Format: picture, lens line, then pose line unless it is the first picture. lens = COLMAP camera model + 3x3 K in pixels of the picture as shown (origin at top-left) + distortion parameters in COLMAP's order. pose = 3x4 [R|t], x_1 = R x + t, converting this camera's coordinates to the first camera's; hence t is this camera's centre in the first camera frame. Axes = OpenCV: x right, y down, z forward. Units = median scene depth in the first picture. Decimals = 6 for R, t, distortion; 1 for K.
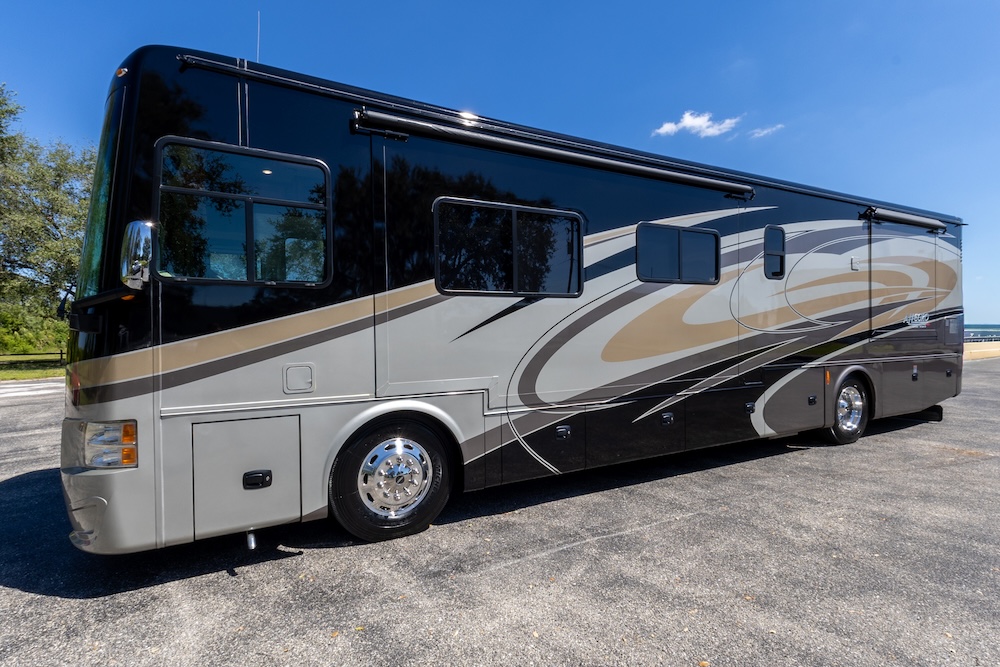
lens RADIAL K [[527.4, 0, 500.0], [0, 527.4, 333.5], [0, 0, 1]] dist [0.022646, 0.000442]
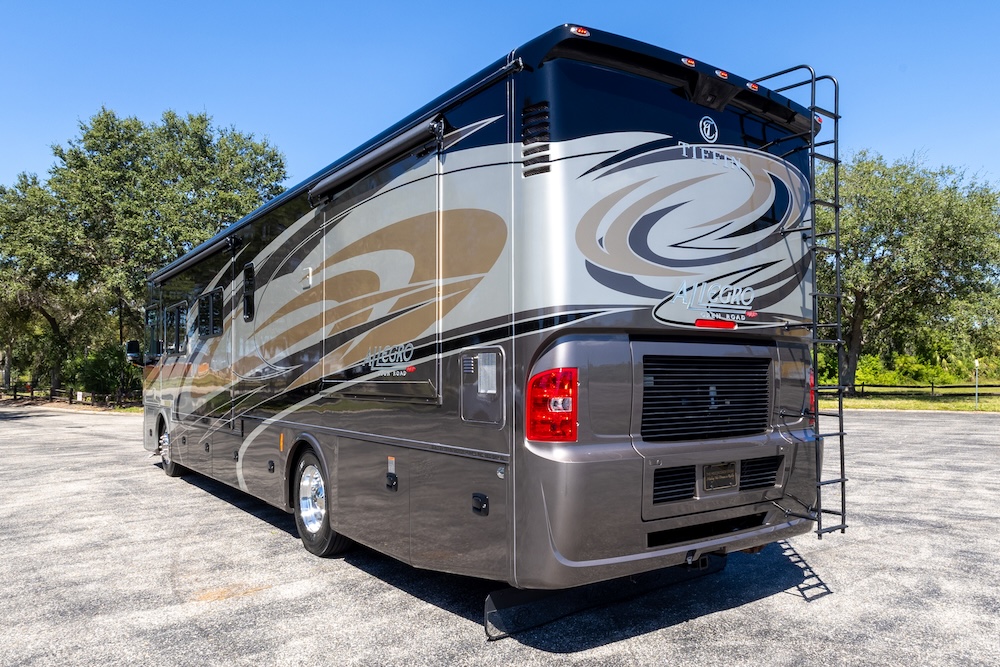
lens RADIAL K [[726.1, 0, 500.0], [0, 726.1, 333.5], [0, 0, 1]] dist [0.020558, -0.002038]
pose [[0.086084, -0.040627, -0.995459, 2.348425], [0.008142, 0.999164, -0.040074, -0.035243], [0.996255, -0.004655, 0.086343, 1.715293]]
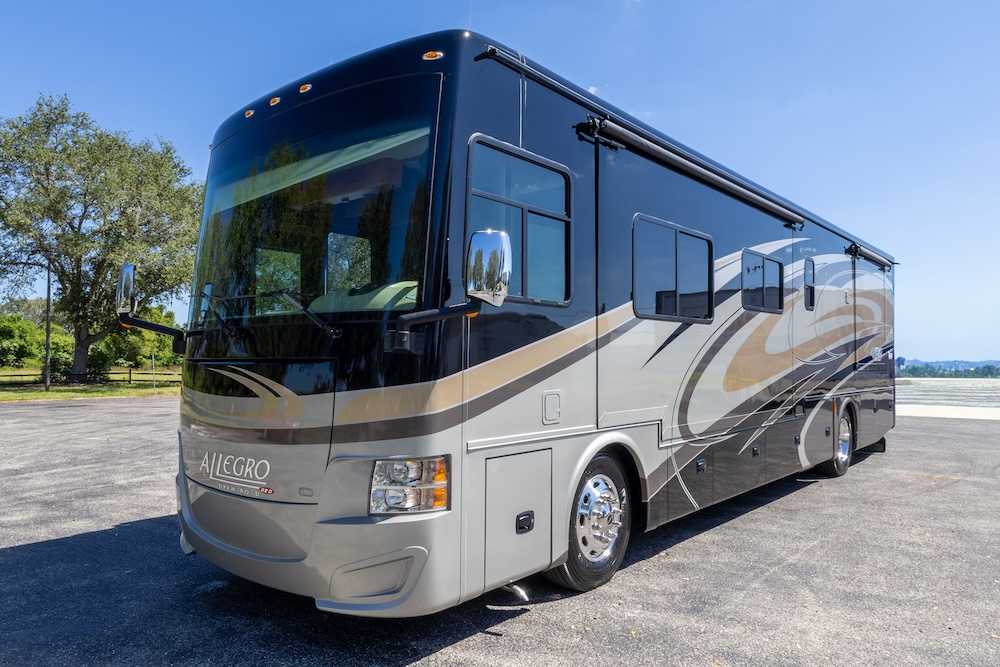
lens RADIAL K [[726.1, 0, 500.0], [0, 726.1, 333.5], [0, 0, 1]] dist [0.020558, -0.002038]
pose [[0.930769, 0.029868, 0.364385, -0.686508], [-0.016418, 0.999067, -0.039955, 0.007792], [-0.365239, 0.031206, 0.930391, -0.086750]]
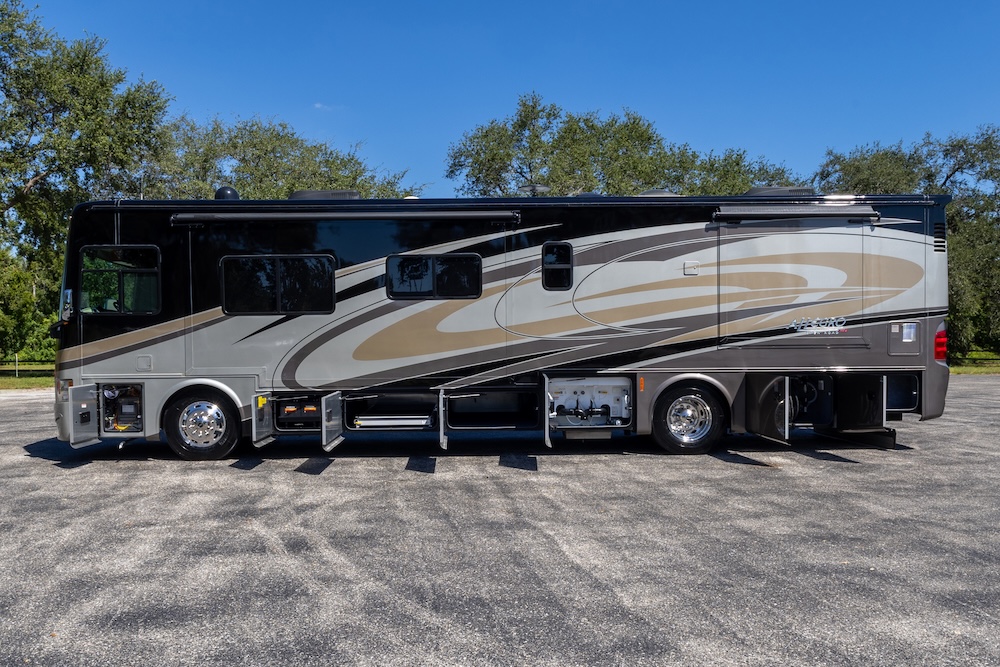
lens RADIAL K [[1028.4, 0, 500.0], [0, 1028.4, 333.5], [0, 0, 1]] dist [0.000788, 0.006541]
pose [[0.876081, 0.003781, -0.482150, 1.866338], [-0.002427, 0.999991, 0.003432, -0.026590], [0.482158, -0.001836, 0.876082, -1.190774]]
